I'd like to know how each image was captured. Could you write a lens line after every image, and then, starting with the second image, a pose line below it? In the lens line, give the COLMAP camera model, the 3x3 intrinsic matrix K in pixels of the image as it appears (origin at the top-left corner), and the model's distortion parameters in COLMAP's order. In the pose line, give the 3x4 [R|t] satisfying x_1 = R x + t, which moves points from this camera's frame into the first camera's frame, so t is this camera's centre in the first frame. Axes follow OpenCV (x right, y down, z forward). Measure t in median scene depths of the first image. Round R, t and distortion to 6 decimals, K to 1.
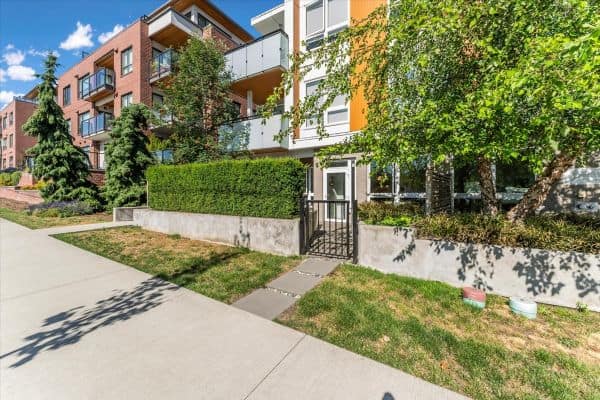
lens RADIAL K [[243.8, 0, 297.8], [0, 243.8, 201.5], [0, 0, 1]] dist [-0.000232, 0.000470]
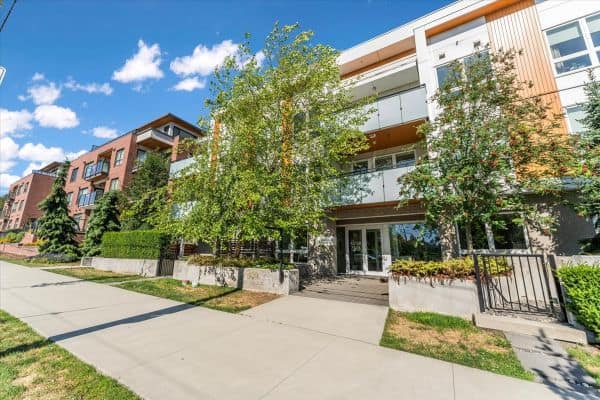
lens RADIAL K [[243.8, 0, 297.8], [0, 243.8, 201.5], [0, 0, 1]] dist [-0.000232, 0.000470]
pose [[0.999959, 0.005405, 0.007199, 0.482218], [-0.003559, 0.971928, -0.235253, 0.030799], [-0.008269, 0.235218, 0.971907, -0.493400]]
